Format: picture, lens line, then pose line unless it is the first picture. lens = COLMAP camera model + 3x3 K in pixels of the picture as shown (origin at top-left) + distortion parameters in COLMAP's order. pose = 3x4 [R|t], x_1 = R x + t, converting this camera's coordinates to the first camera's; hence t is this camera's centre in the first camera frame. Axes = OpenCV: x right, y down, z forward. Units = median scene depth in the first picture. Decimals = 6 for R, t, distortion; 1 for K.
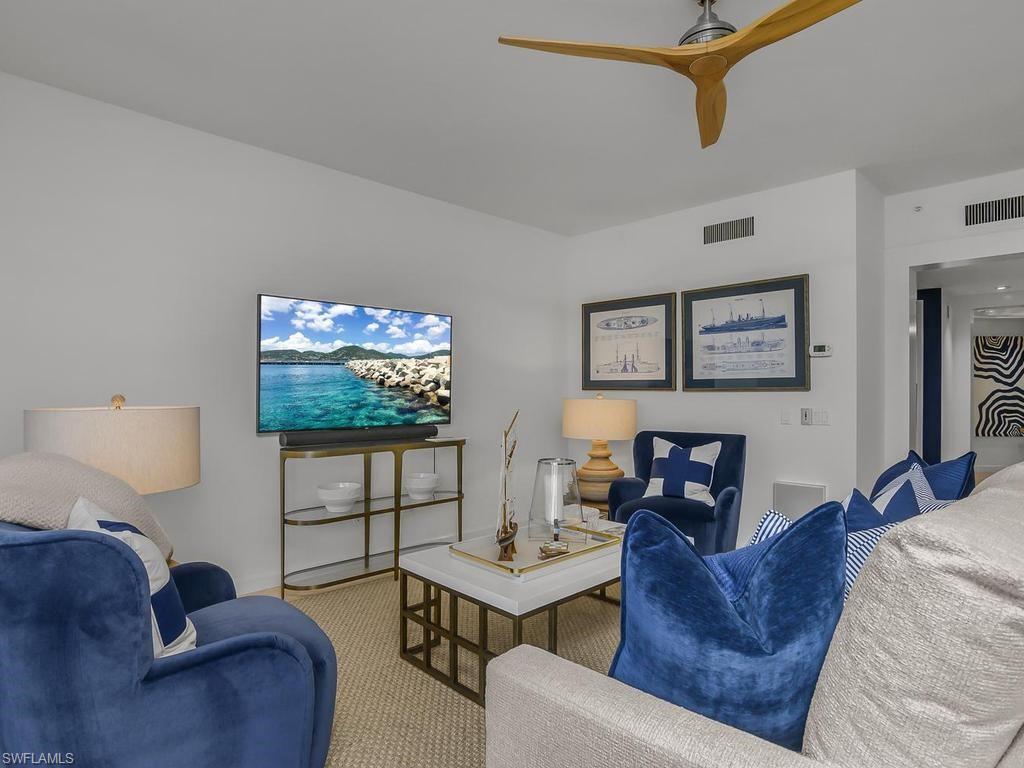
lens RADIAL K [[567.5, 0, 509.9], [0, 567.5, 388.9], [0, 0, 1]] dist [-0.020190, 0.002366]
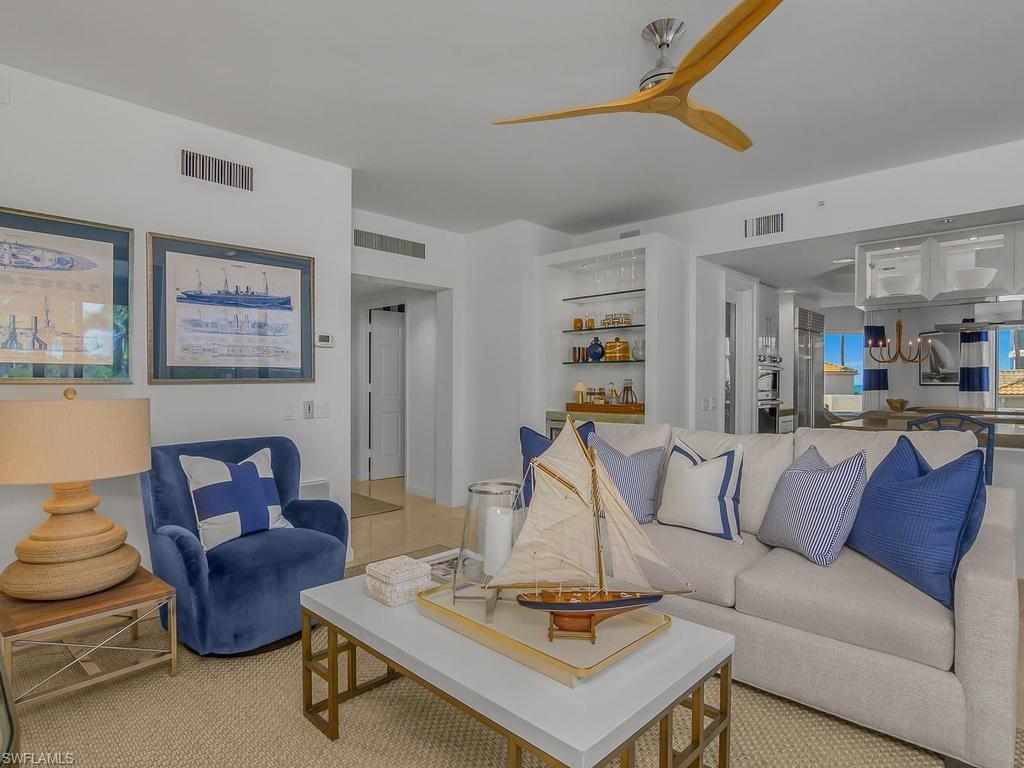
lens RADIAL K [[567.5, 0, 509.9], [0, 567.5, 380.4], [0, 0, 1]] dist [-0.020190, 0.002366]
pose [[-0.026936, 0.000728, 0.999637, -0.381201], [-0.002444, 0.999997, -0.000794, -0.000513], [-0.999634, -0.002464, -0.026934, 0.639237]]
